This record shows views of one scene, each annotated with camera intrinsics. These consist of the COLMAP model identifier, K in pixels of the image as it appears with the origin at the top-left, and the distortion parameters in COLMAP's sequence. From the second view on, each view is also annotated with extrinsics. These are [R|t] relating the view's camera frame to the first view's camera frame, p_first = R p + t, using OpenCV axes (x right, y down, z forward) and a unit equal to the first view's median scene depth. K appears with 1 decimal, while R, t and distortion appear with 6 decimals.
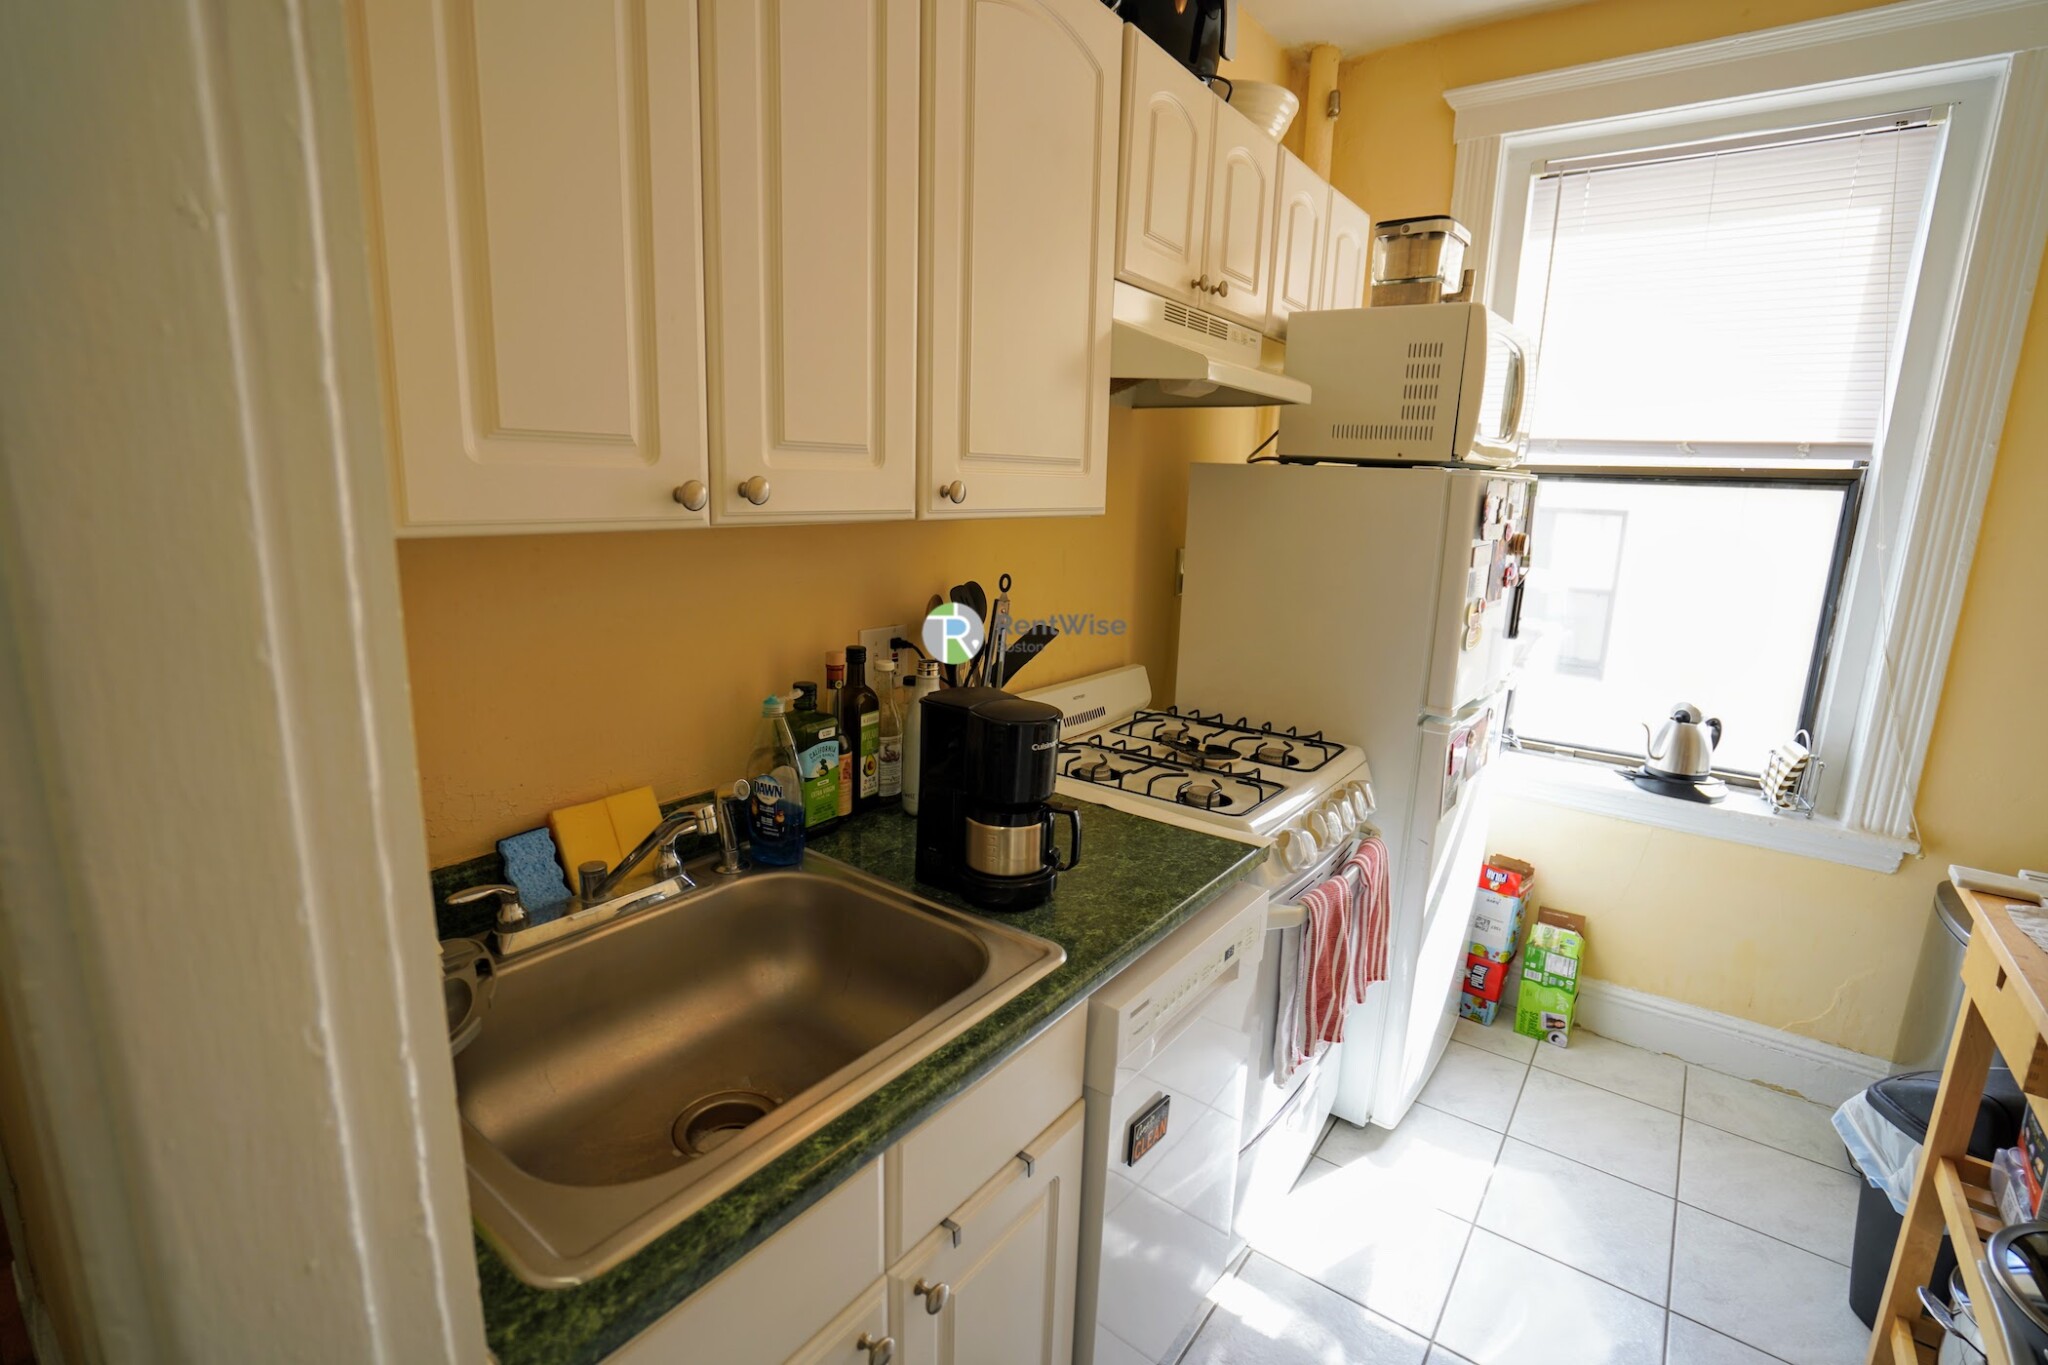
lens RADIAL K [[941.9, 0, 1024.0], [0, 941.9, 682.5], [0, 0, 1]] dist [-0.058901, 0.020145]
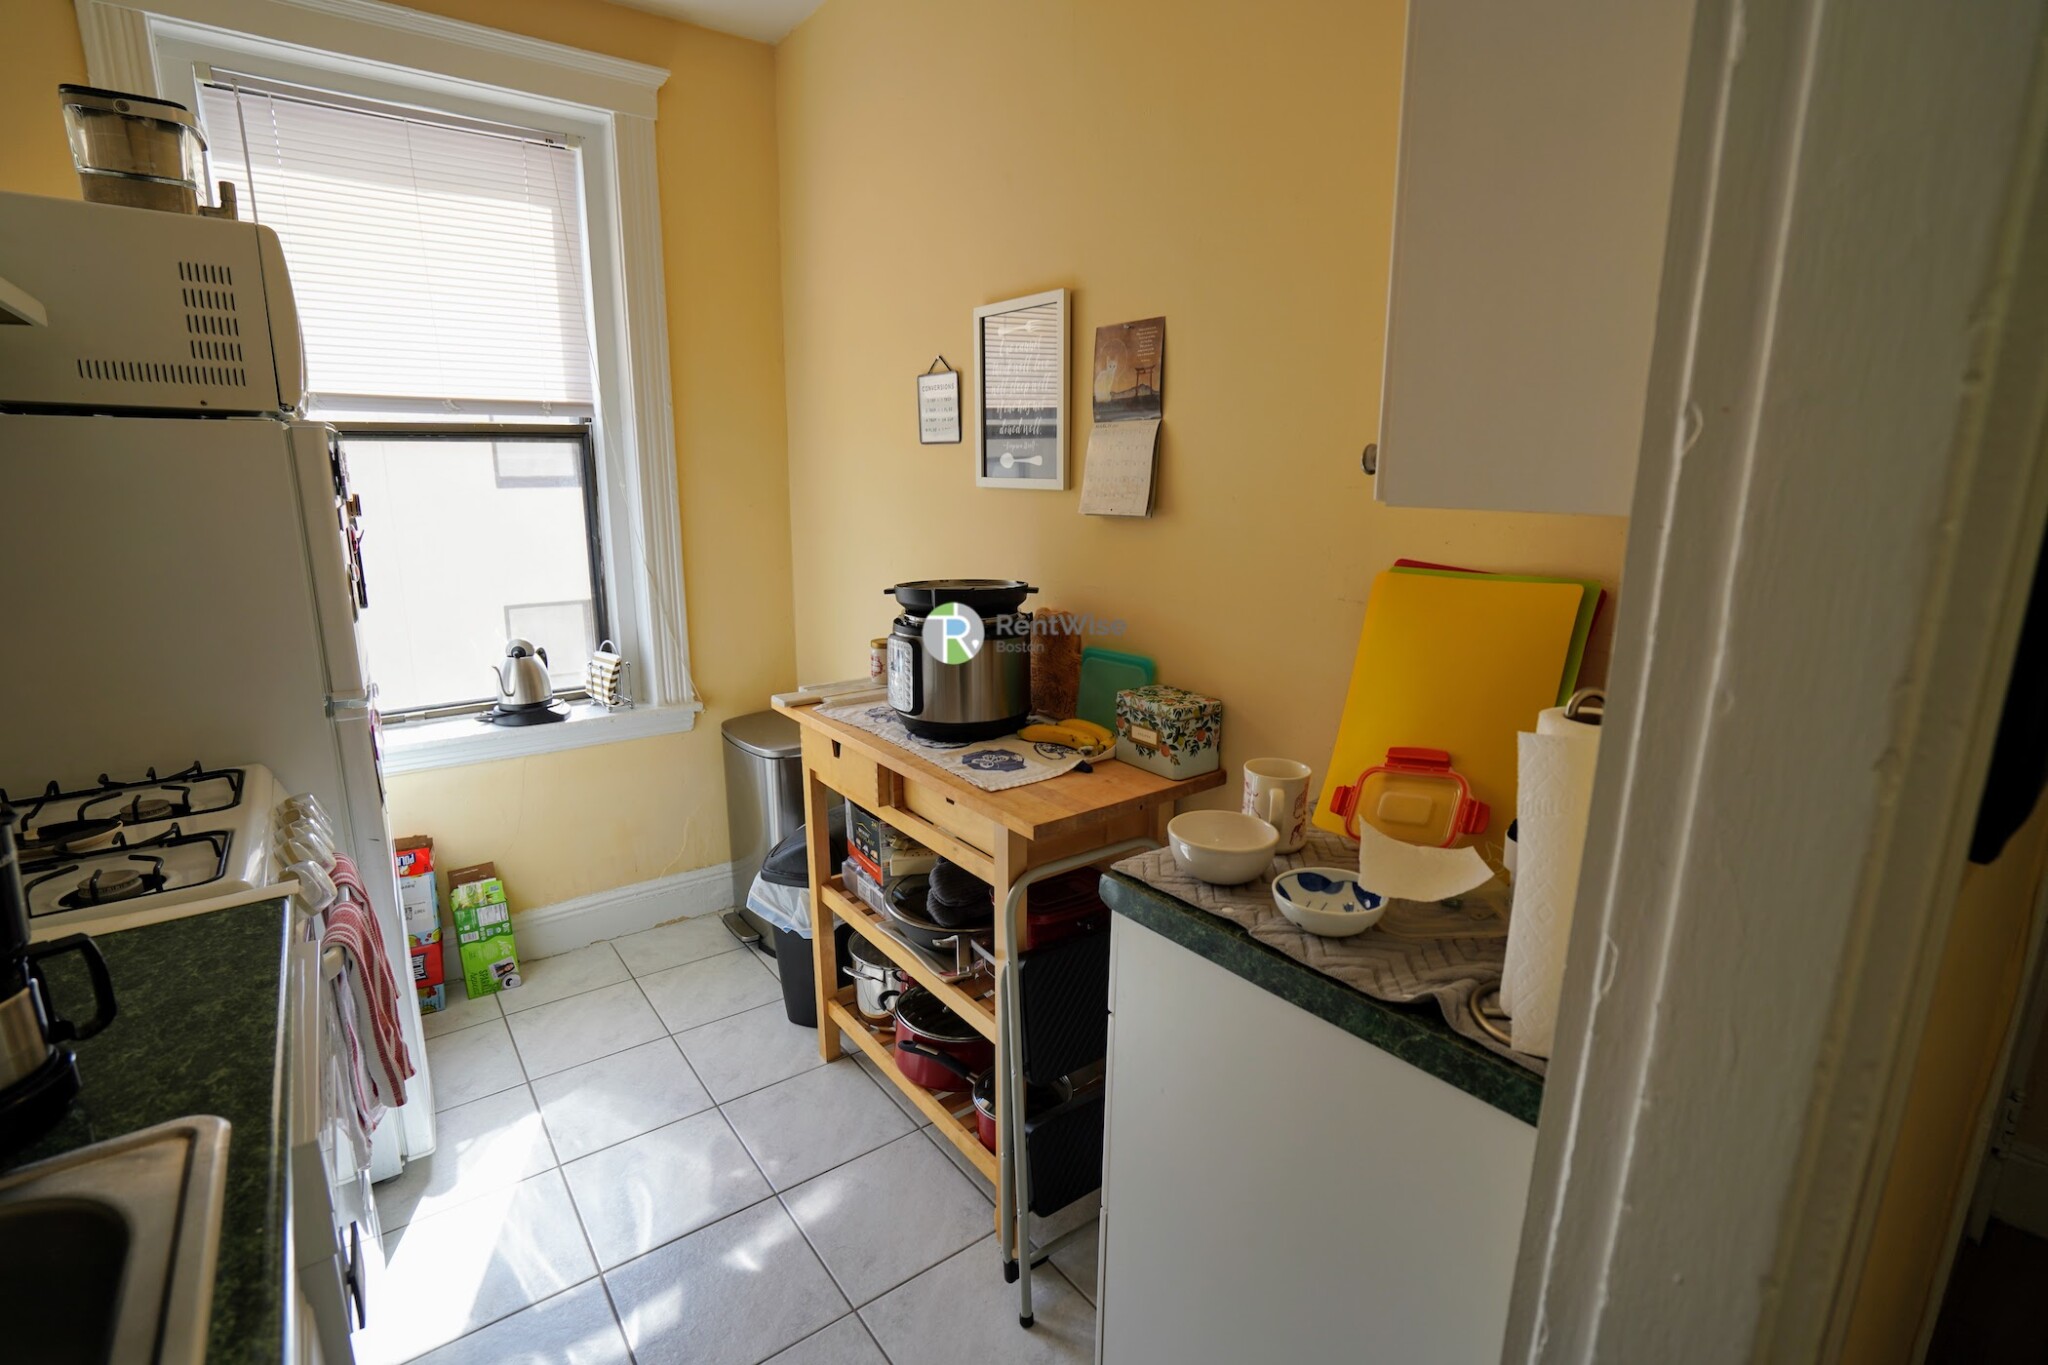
lens RADIAL K [[941.9, 0, 1024.0], [0, 941.9, 682.5], [0, 0, 1]] dist [-0.058901, 0.020145]
pose [[0.275075, -0.236898, 0.931780, -0.188148], [0.206998, 0.961031, 0.183225, -0.007270], [-0.938874, 0.142476, 0.313393, 0.112675]]
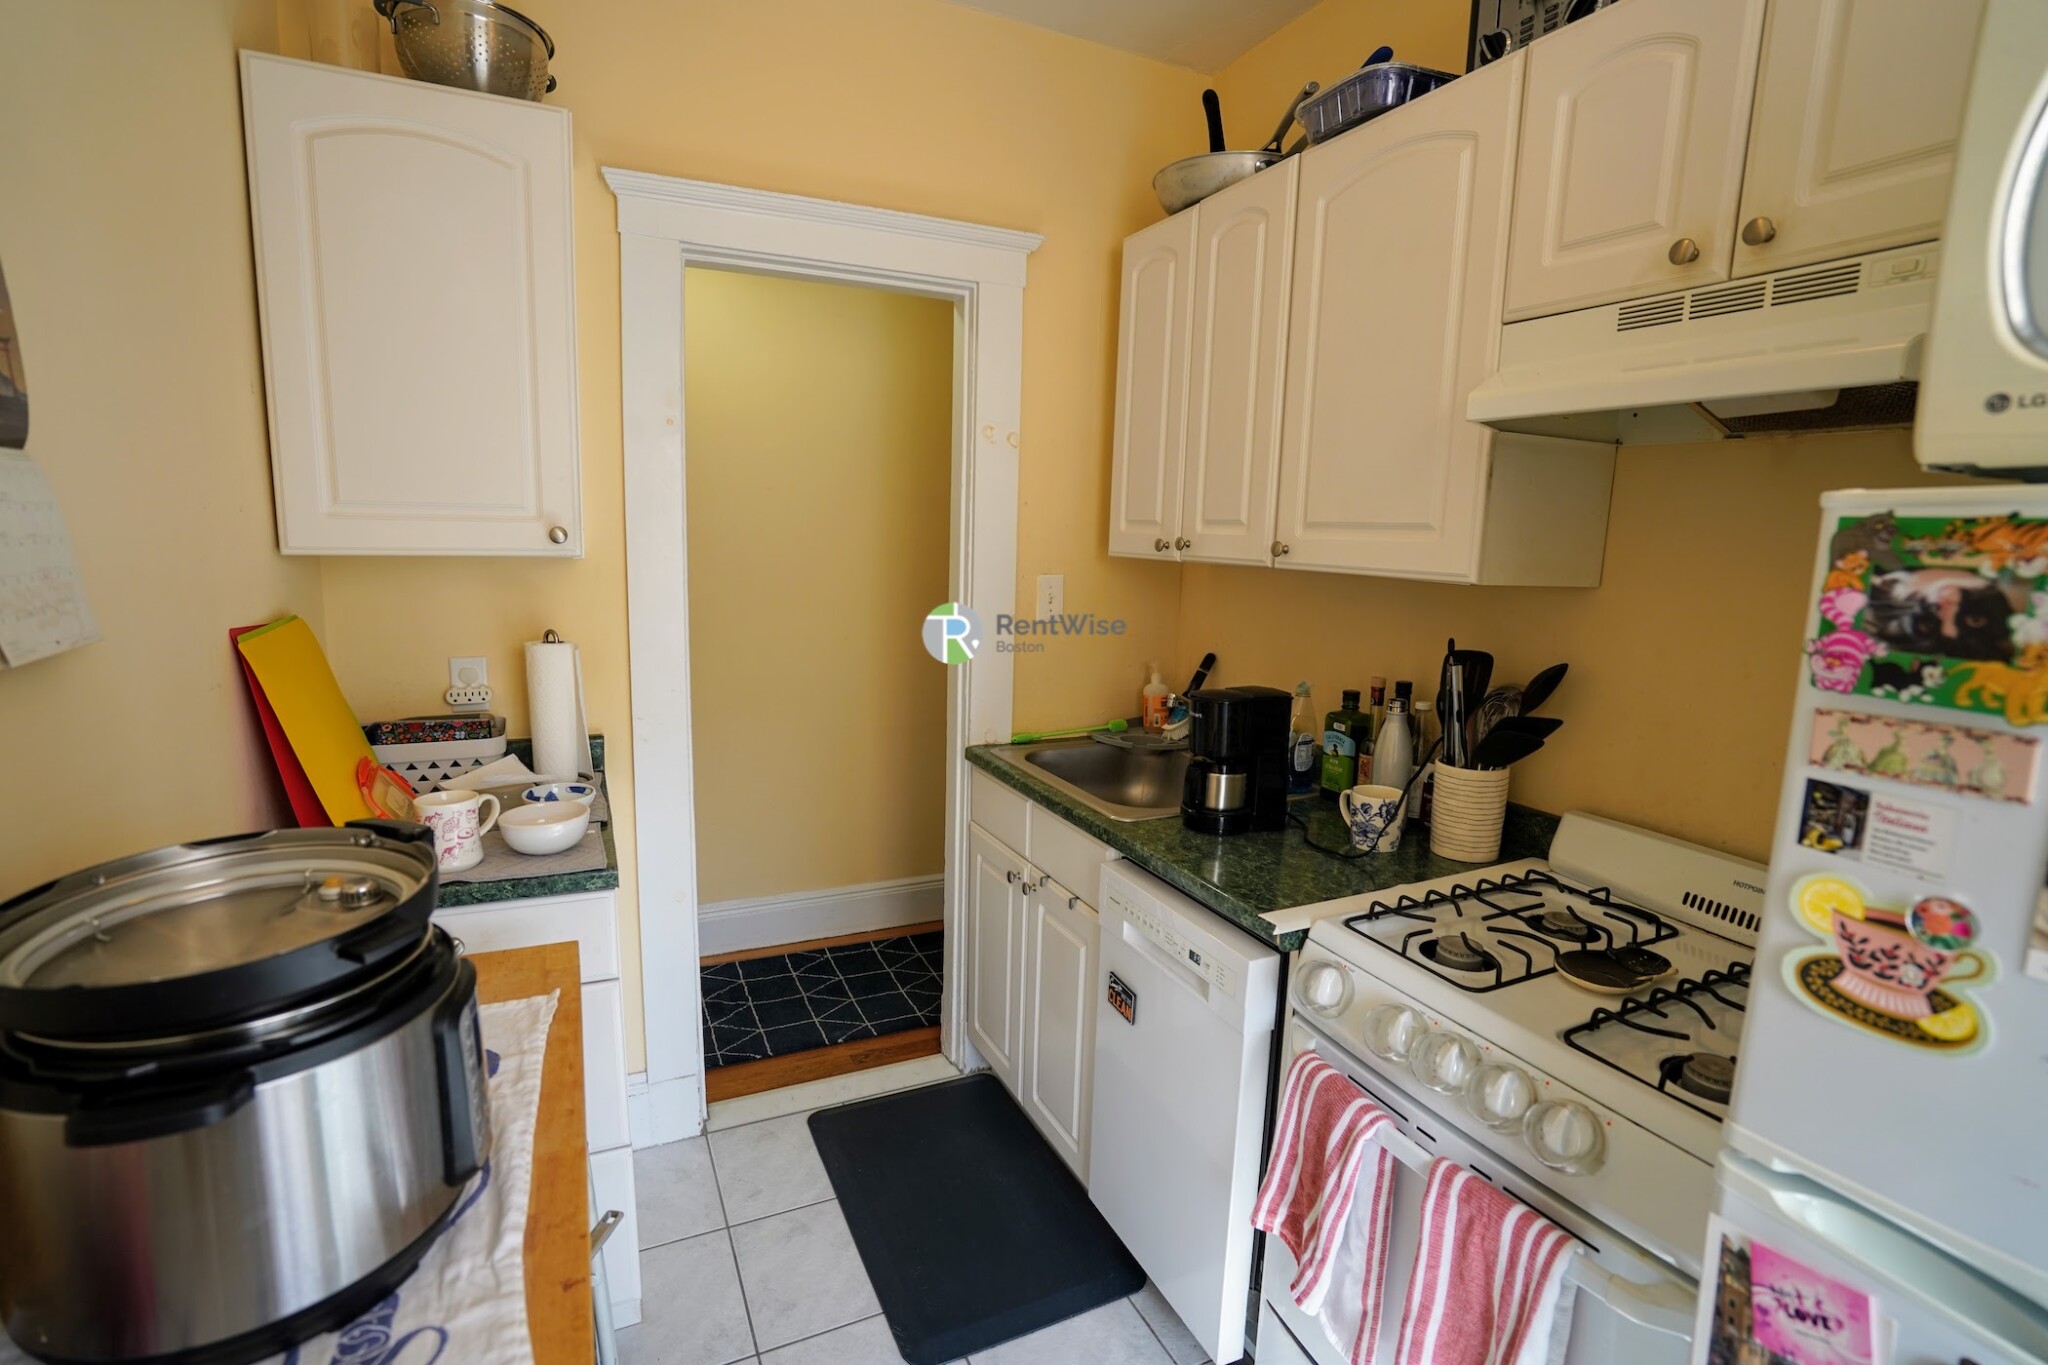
lens RADIAL K [[941.9, 0, 1024.0], [0, 941.9, 682.5], [0, 0, 1]] dist [-0.058901, 0.020145]
pose [[-0.461243, 0.105237, -0.881011, 0.865882], [-0.227225, 0.945819, 0.231939, -0.158076], [0.857685, 0.307168, -0.412340, 0.821739]]
